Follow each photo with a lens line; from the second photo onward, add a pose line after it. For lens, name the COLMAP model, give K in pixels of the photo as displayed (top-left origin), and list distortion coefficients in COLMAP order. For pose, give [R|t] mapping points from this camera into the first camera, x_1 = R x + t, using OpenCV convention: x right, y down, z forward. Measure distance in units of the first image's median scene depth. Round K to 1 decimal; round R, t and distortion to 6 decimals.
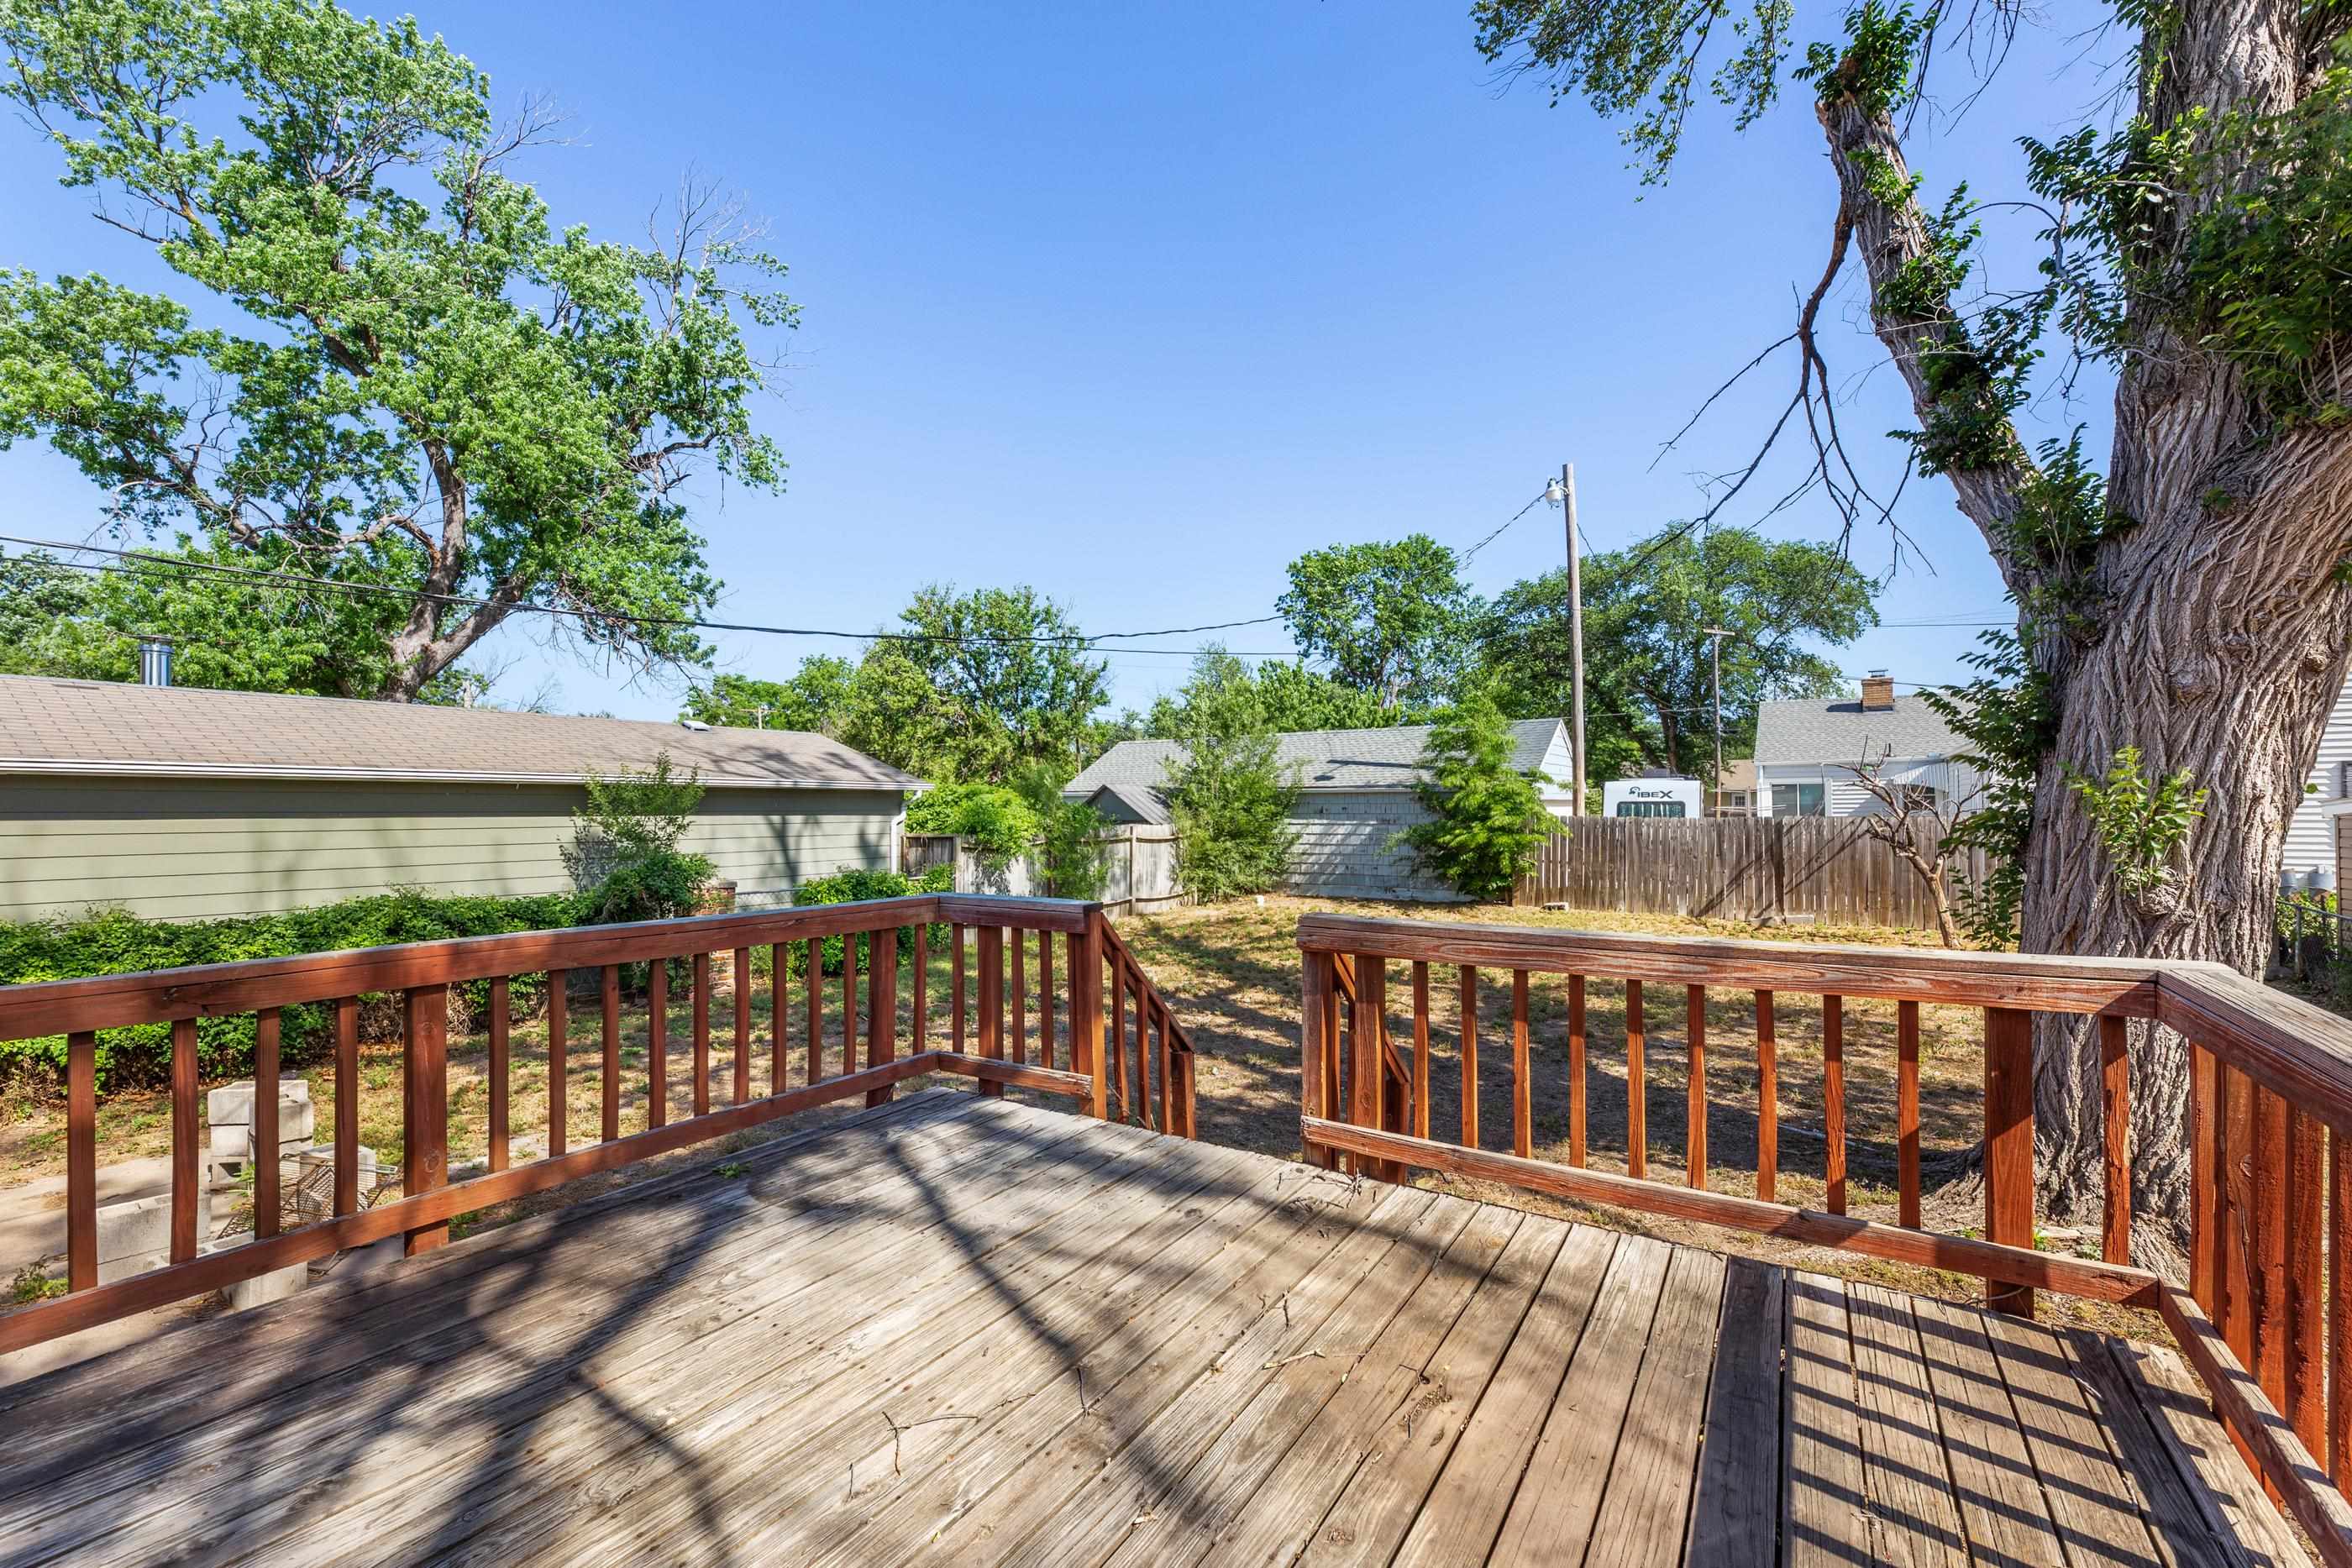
lens RADIAL K [[970.7, 0, 1177.9], [0, 970.7, 764.5], [0, 0, 1]] dist [-0.000018, 0.000031]
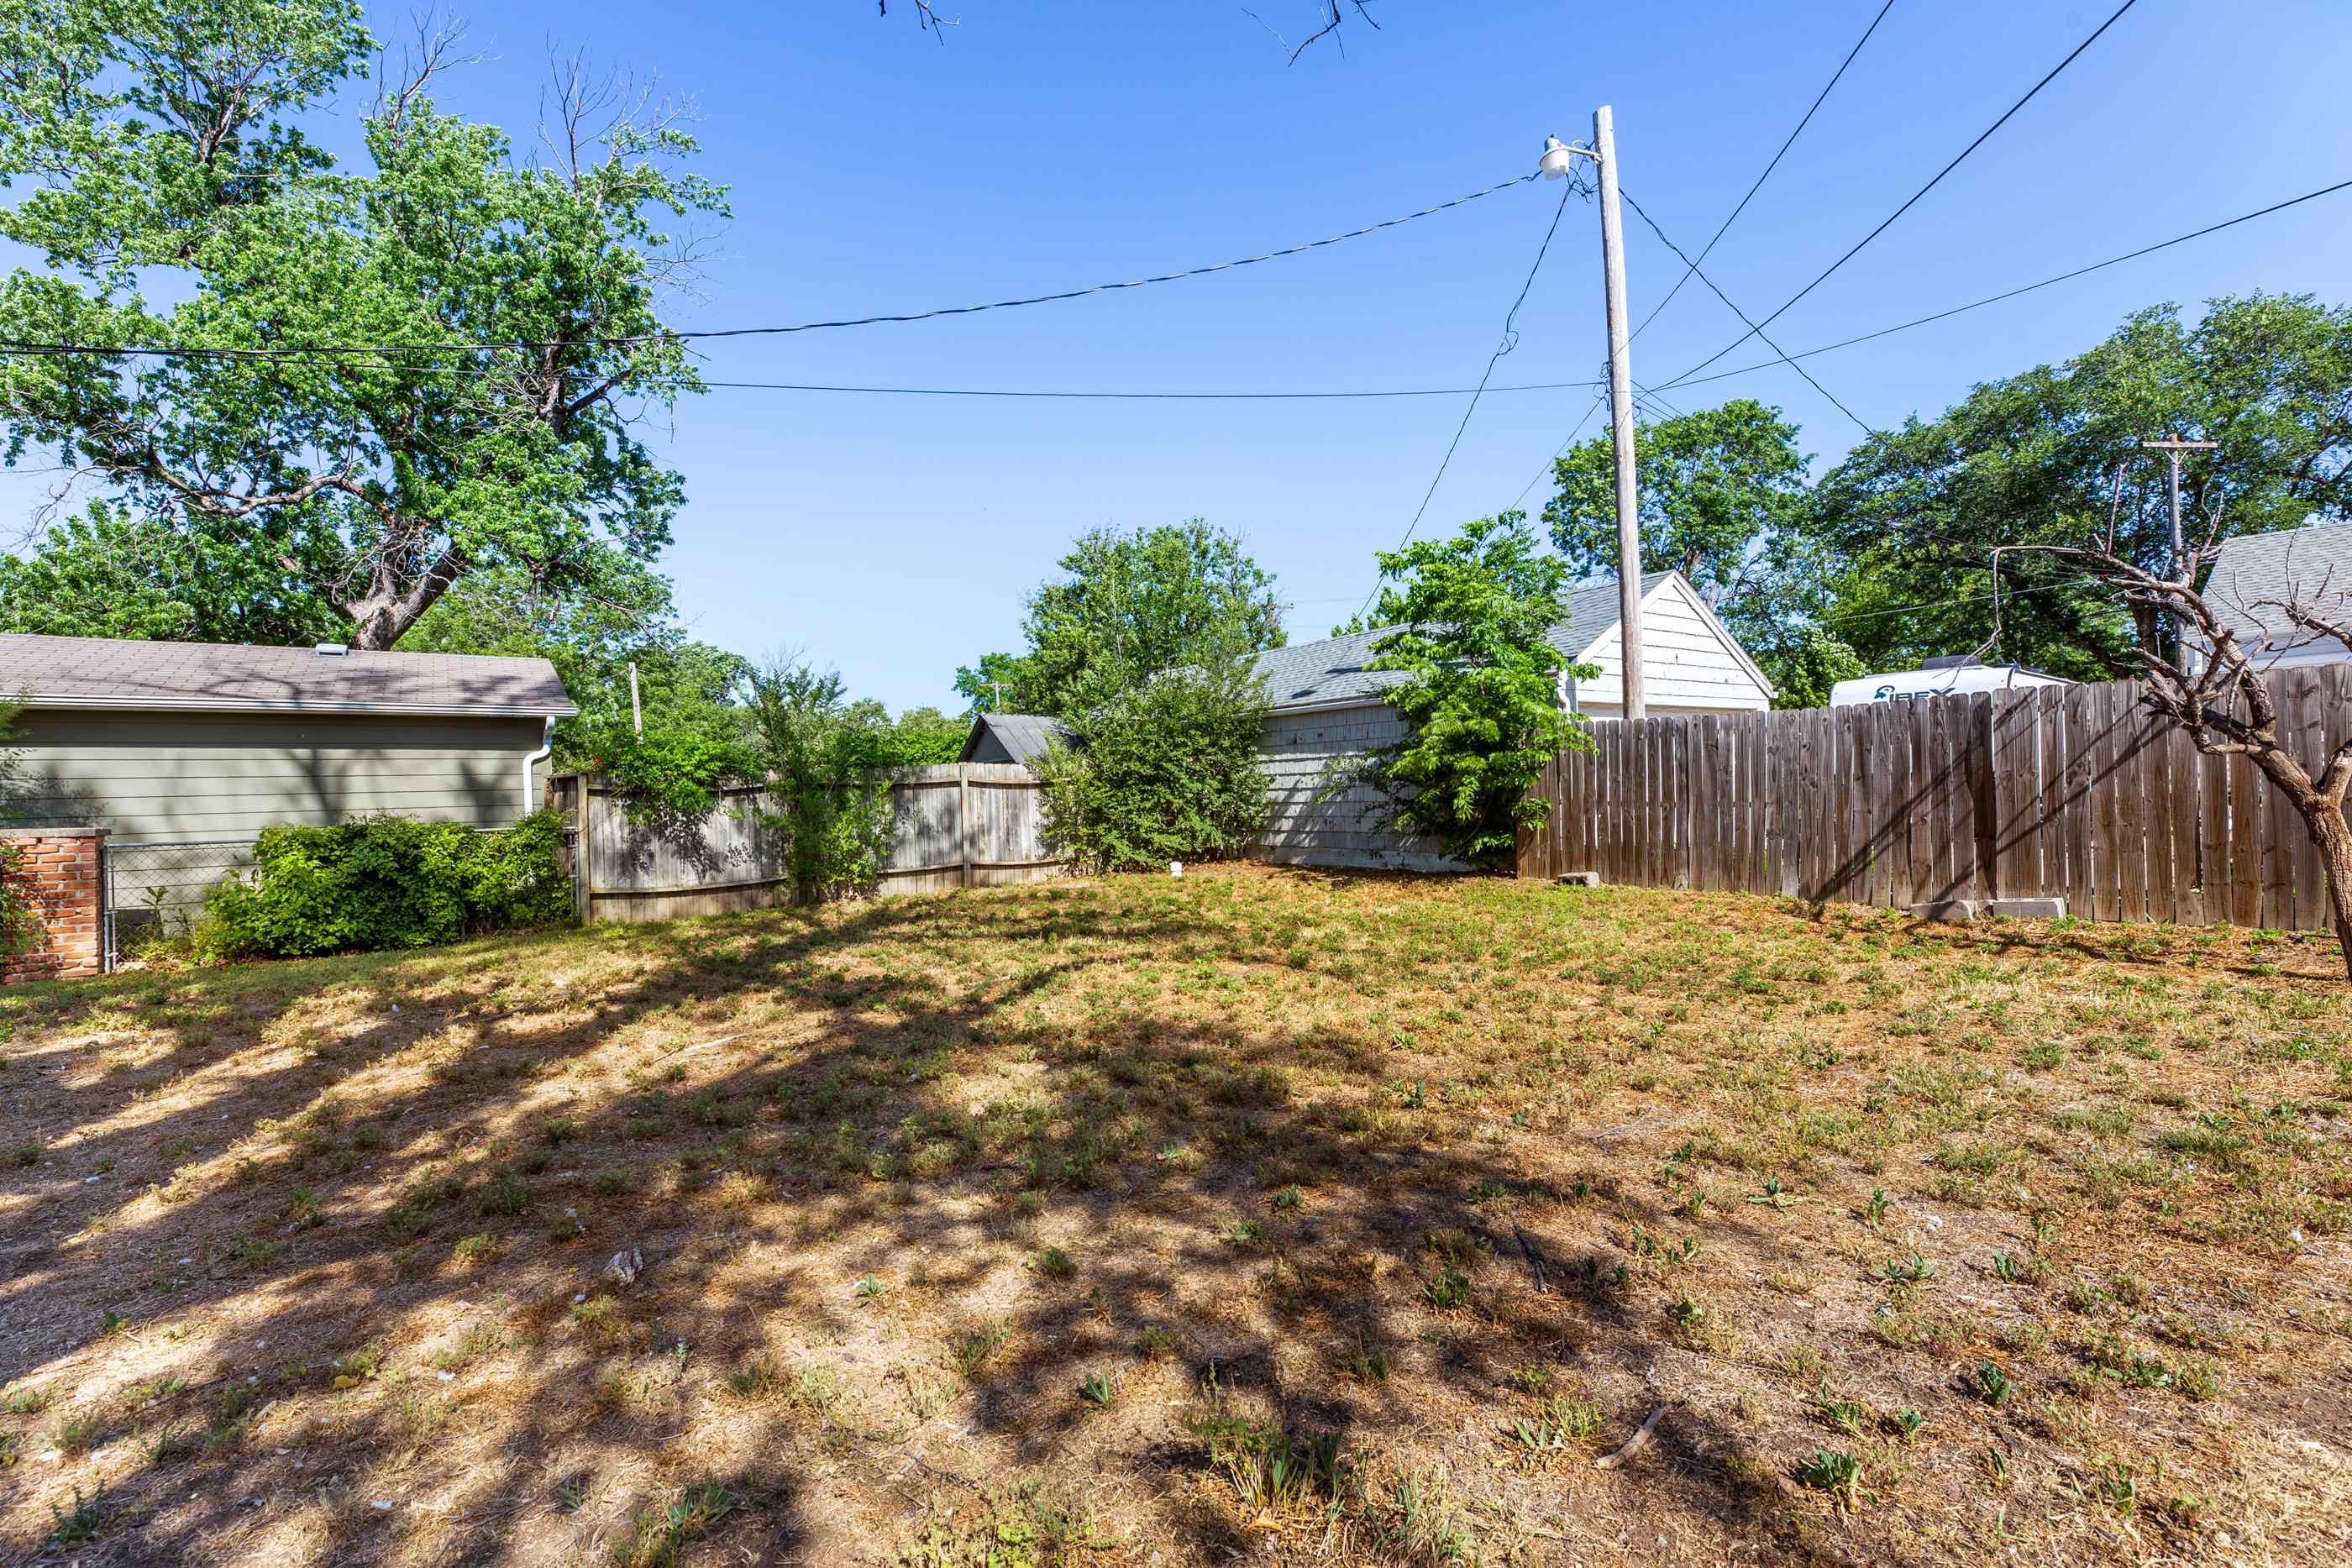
lens RADIAL K [[1003.0, 0, 1177.9], [0, 1003.0, 775.0], [0, 0, 1]] dist [0.000582, 0.000155]
pose [[0.933197, -0.028519, -0.358232, 0.380743], [0.040792, 0.998810, 0.026748, 0.058122], [0.357043, -0.039574, 0.933249, 0.354944]]
